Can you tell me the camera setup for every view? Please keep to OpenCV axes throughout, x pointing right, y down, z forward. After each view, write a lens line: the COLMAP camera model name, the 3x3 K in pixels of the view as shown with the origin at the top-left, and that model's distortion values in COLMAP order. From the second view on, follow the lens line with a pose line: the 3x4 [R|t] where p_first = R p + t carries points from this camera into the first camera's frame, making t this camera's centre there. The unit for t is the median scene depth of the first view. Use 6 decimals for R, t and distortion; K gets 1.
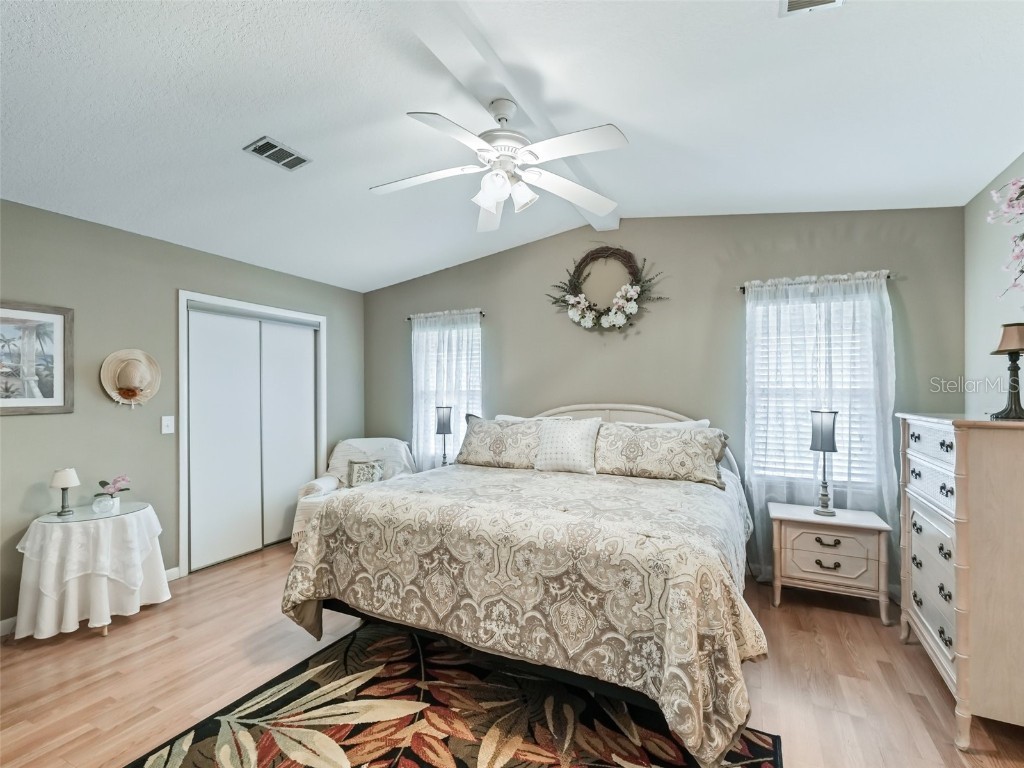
lens RADIAL K [[478.5, 0, 523.6], [0, 478.5, 385.2], [0, 0, 1]] dist [0.010489, -0.000405]
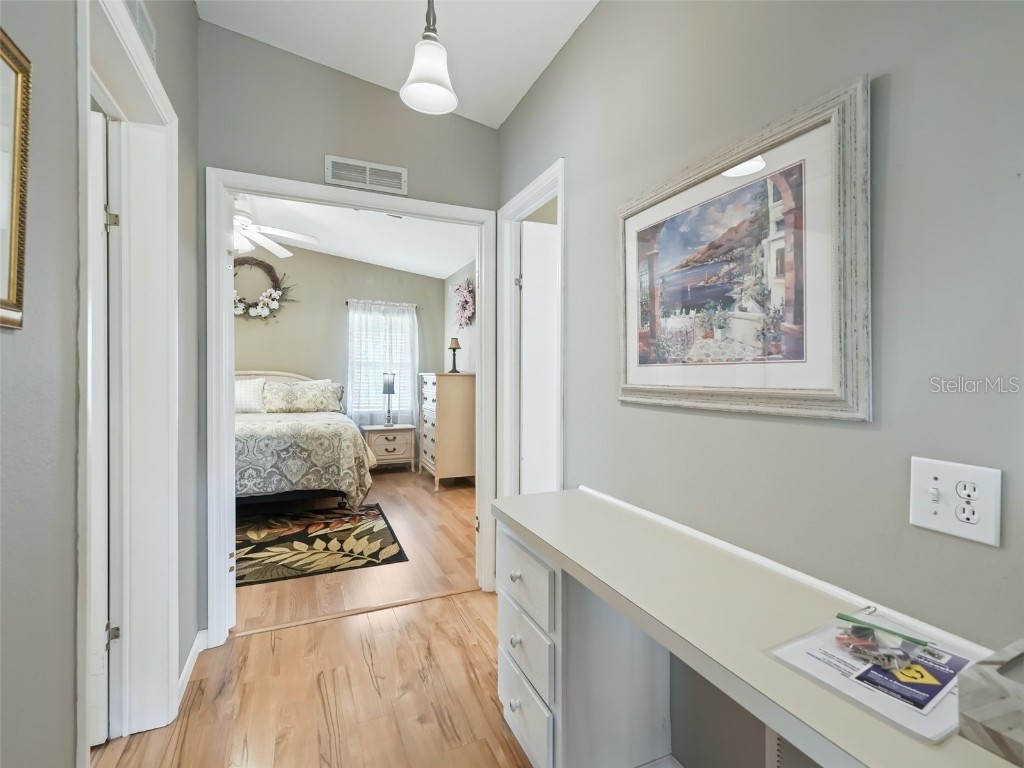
lens RADIAL K [[478.5, 0, 523.6], [0, 478.5, 385.2], [0, 0, 1]] dist [0.010489, -0.000405]
pose [[0.642664, -0.016821, 0.765964, -0.559166], [-0.019085, 0.999097, 0.037953, 0.018733], [-0.765910, -0.039010, 0.641763, -0.726270]]
